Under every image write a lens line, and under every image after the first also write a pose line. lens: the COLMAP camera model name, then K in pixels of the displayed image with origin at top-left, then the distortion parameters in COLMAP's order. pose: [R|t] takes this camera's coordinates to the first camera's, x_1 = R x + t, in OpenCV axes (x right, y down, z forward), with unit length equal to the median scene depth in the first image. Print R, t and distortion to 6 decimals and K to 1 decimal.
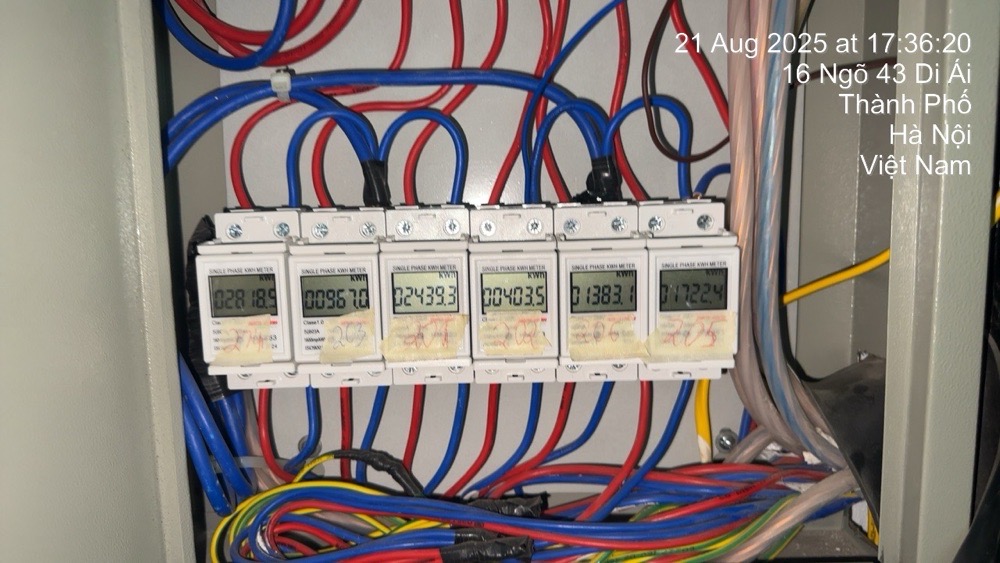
lens RADIAL K [[682.3, 0, 499.5], [0, 682.3, 288.0], [0, 0, 1]] dist [0.162179, -0.410692]
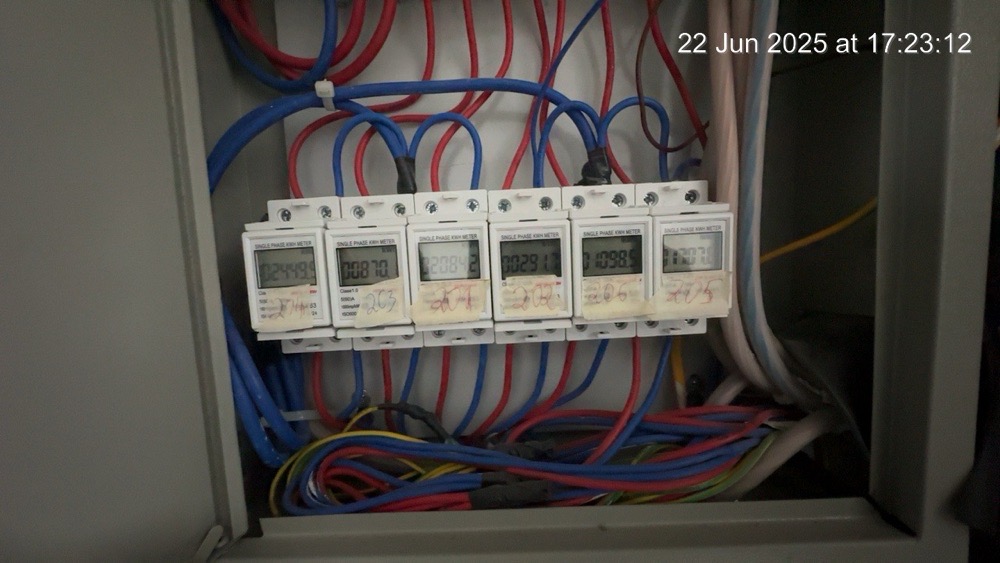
lens RADIAL K [[381.0, 0, 494.2], [0, 381.0, 277.9], [0, 0, 1]] dist [-0.014508, -0.000033]
pose [[0.999661, -0.025559, 0.004901, -0.038638], [0.025734, 0.998869, -0.039981, 0.056611], [-0.003874, 0.040094, 0.999188, 0.372095]]
